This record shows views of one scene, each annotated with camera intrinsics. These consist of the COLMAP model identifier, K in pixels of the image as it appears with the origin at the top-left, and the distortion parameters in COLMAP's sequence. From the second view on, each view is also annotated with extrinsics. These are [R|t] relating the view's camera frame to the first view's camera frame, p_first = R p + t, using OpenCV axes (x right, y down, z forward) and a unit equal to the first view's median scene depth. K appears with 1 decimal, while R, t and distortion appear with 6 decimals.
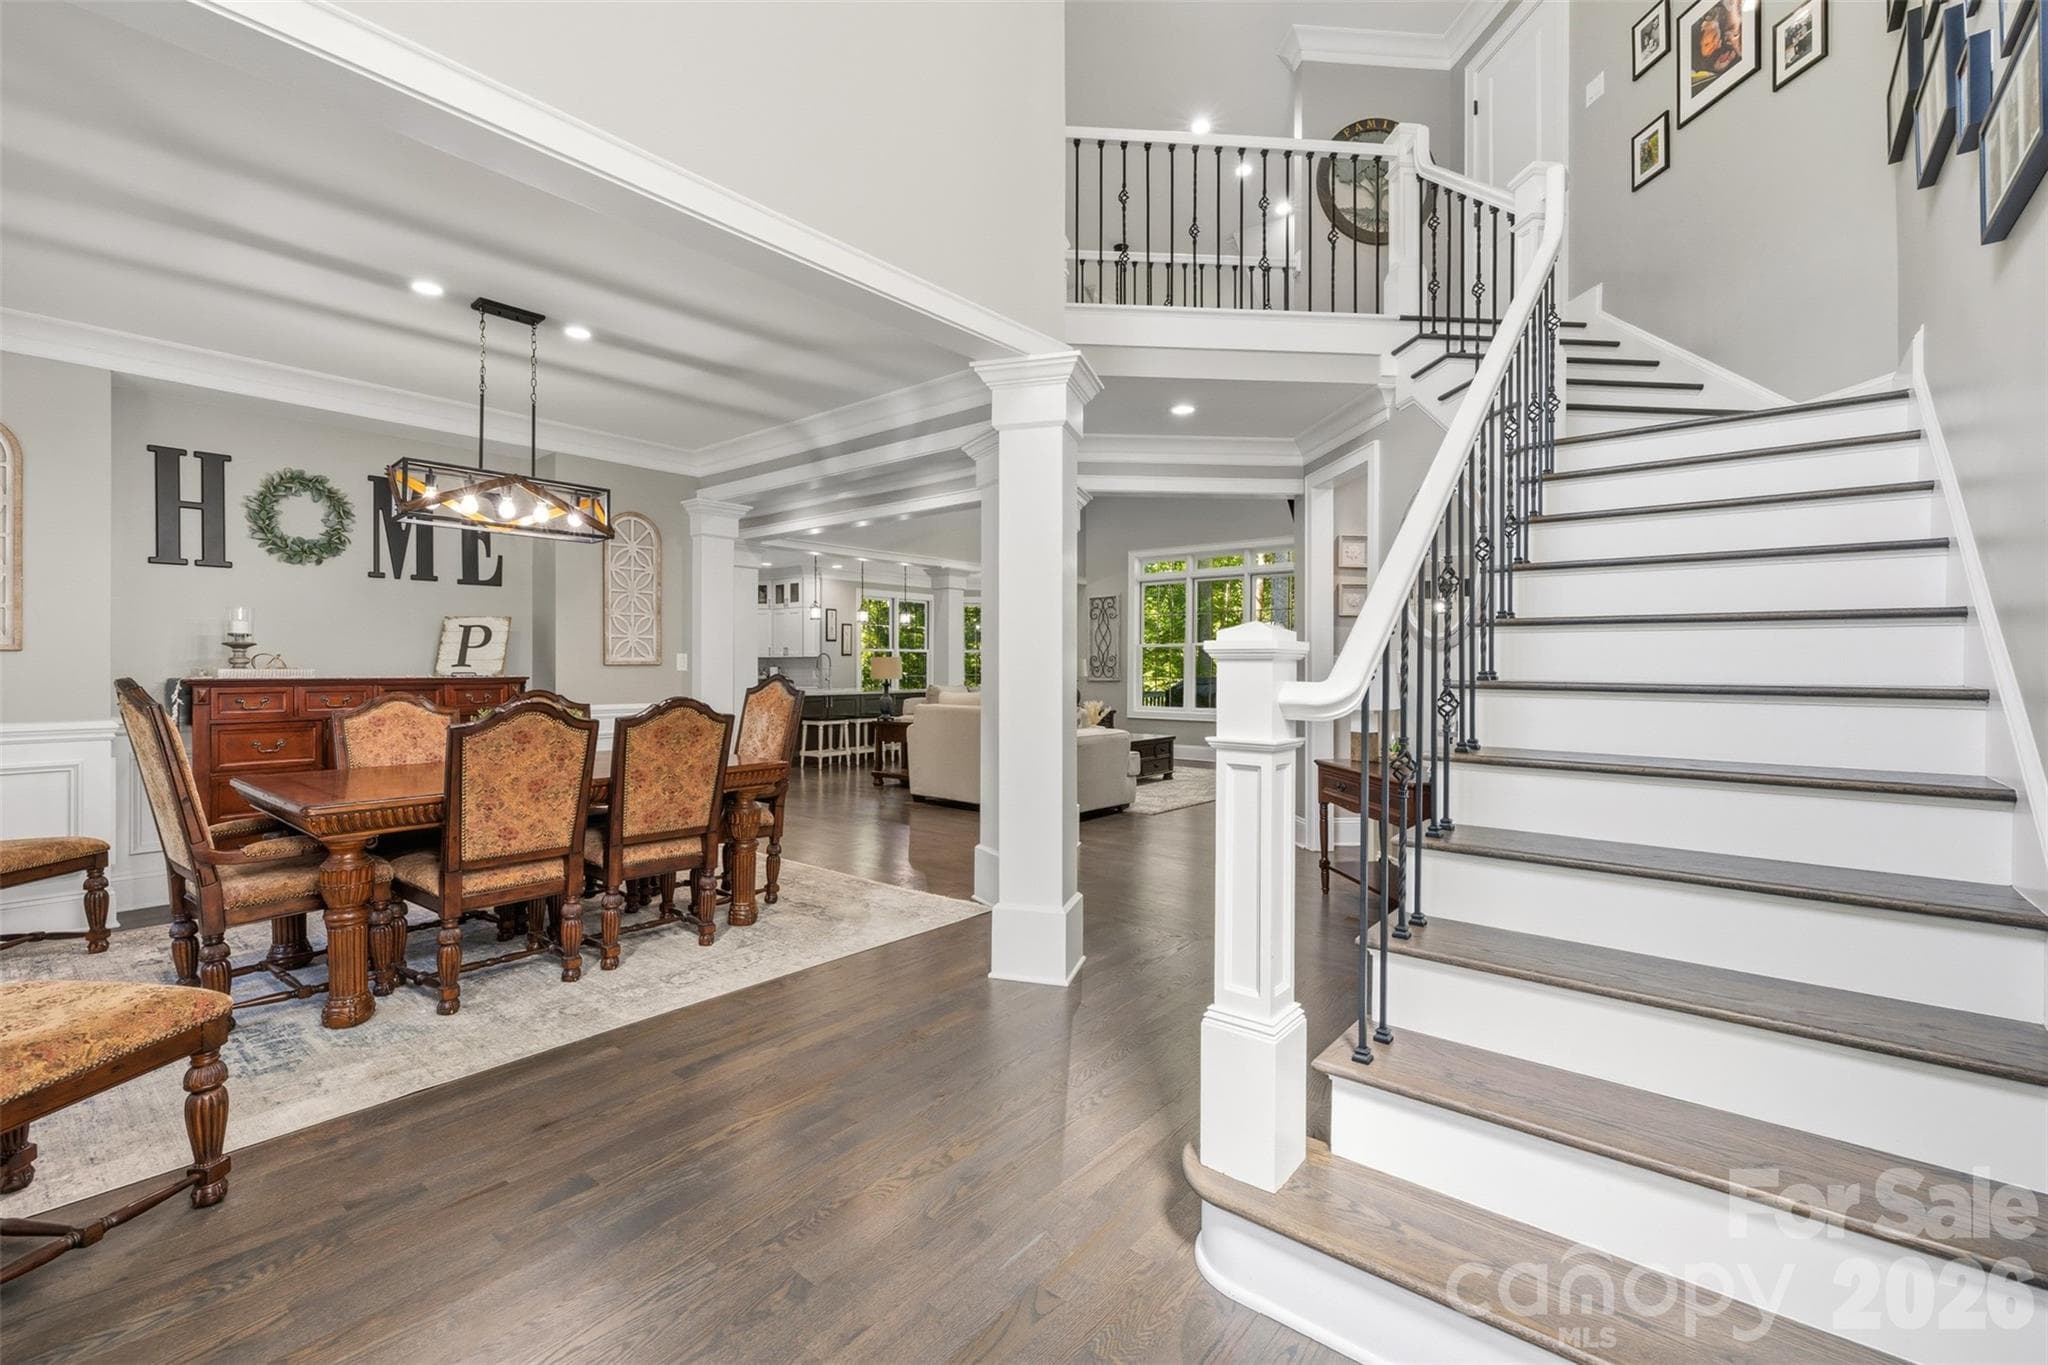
lens RADIAL K [[872.6, 0, 1018.0], [0, 872.6, 675.4], [0, 0, 1]] dist [0.000396, -0.000306]
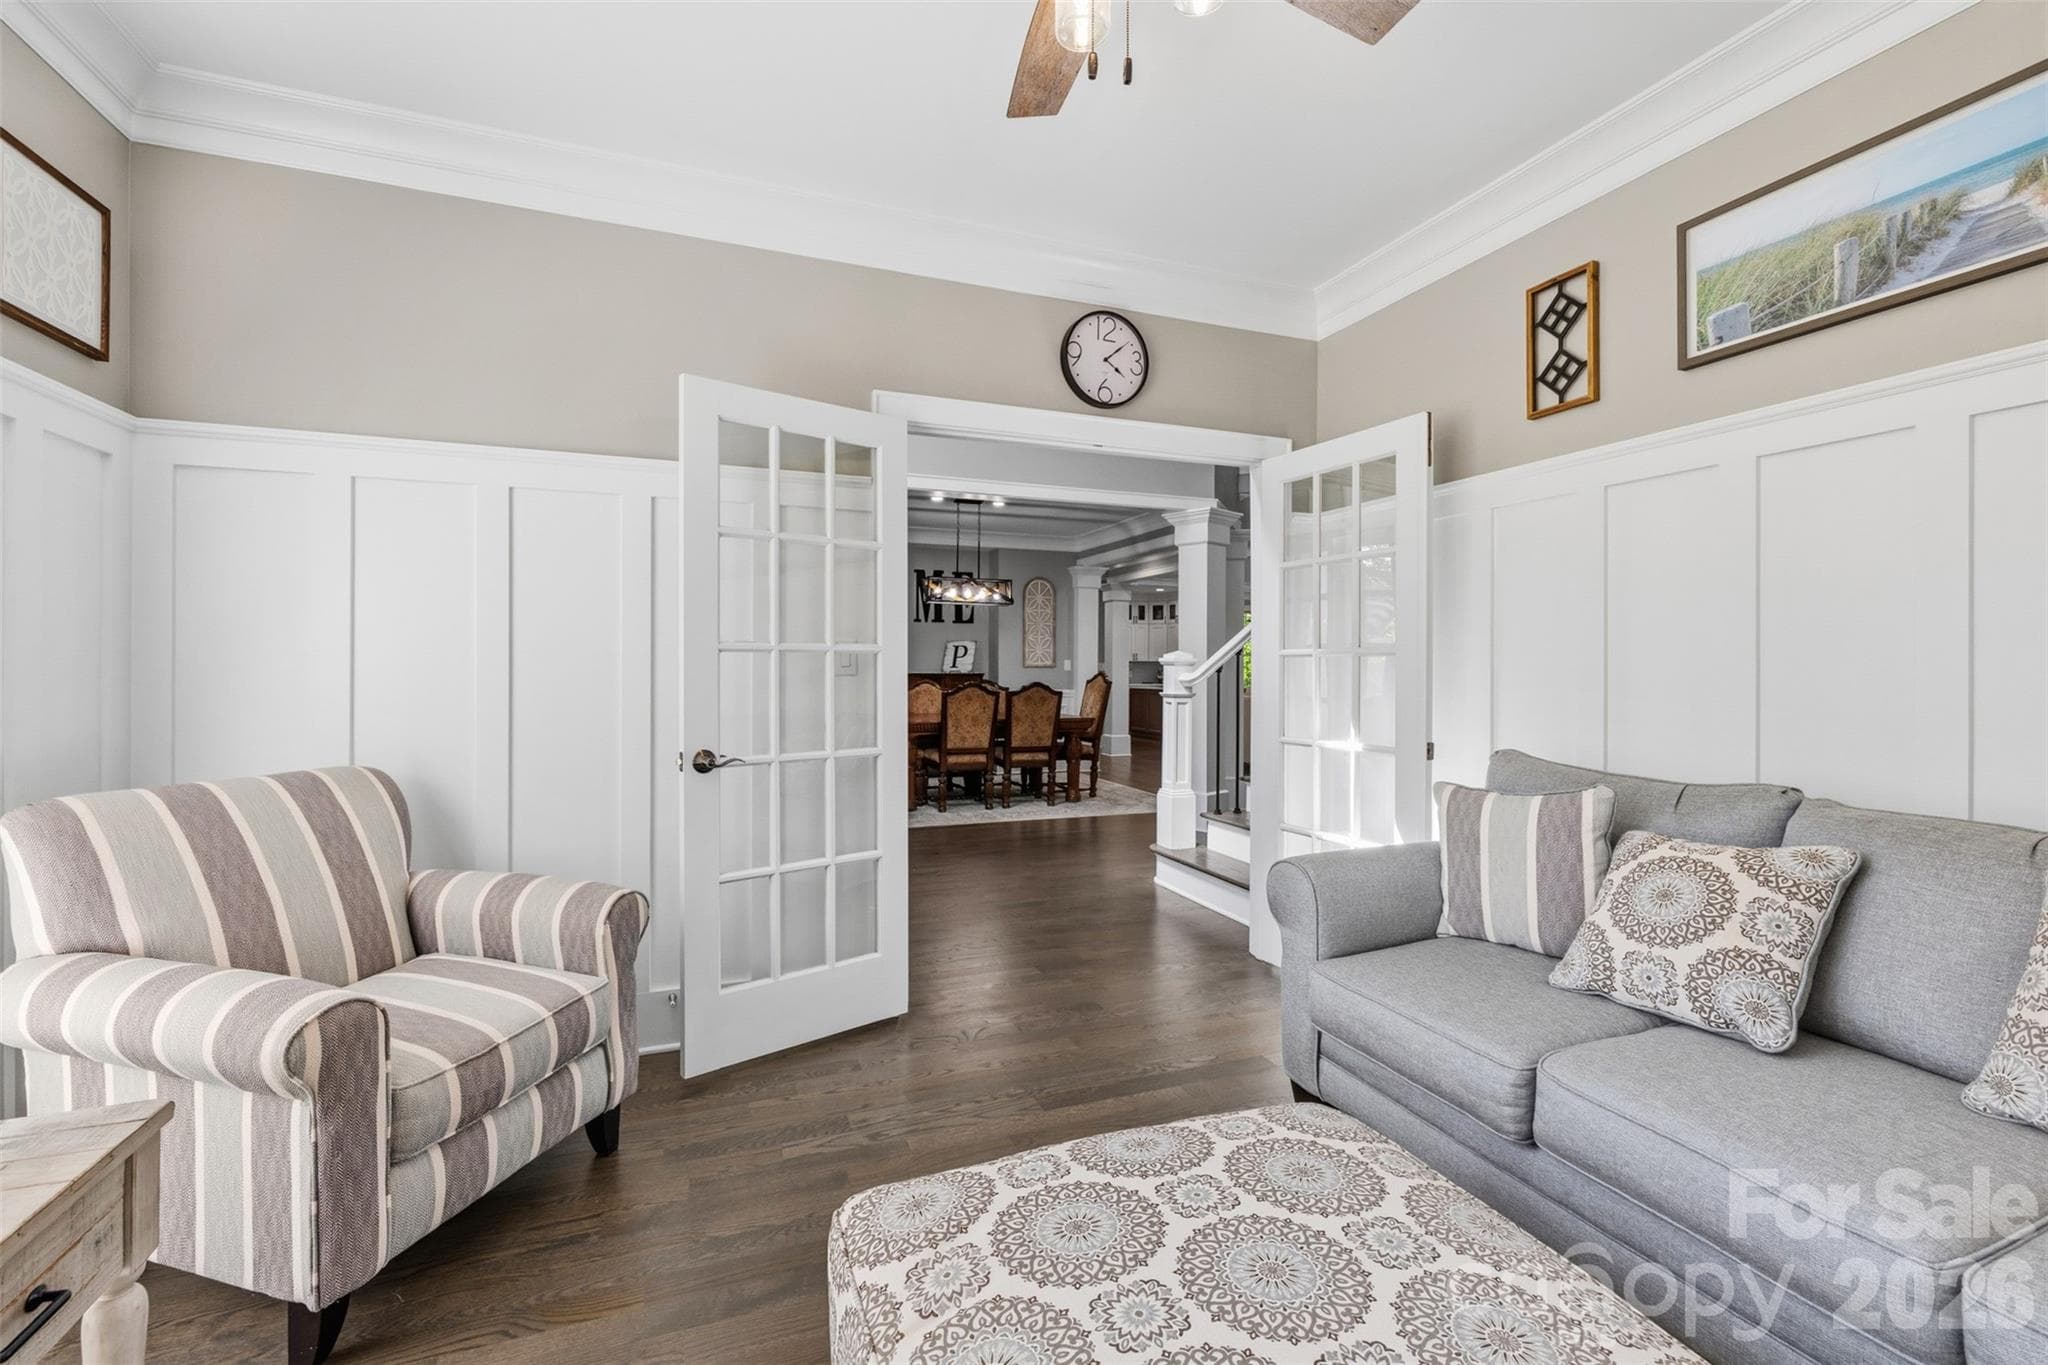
lens RADIAL K [[872.6, 0, 1029.3], [0, 872.6, 673.6], [0, 0, 1]] dist [0.000396, -0.000306]
pose [[0.876514, 0.004441, -0.481355, 0.569795], [-0.006503, 0.999975, -0.002616, 0.009396], [0.481332, 0.005423, 0.876522, -0.792057]]
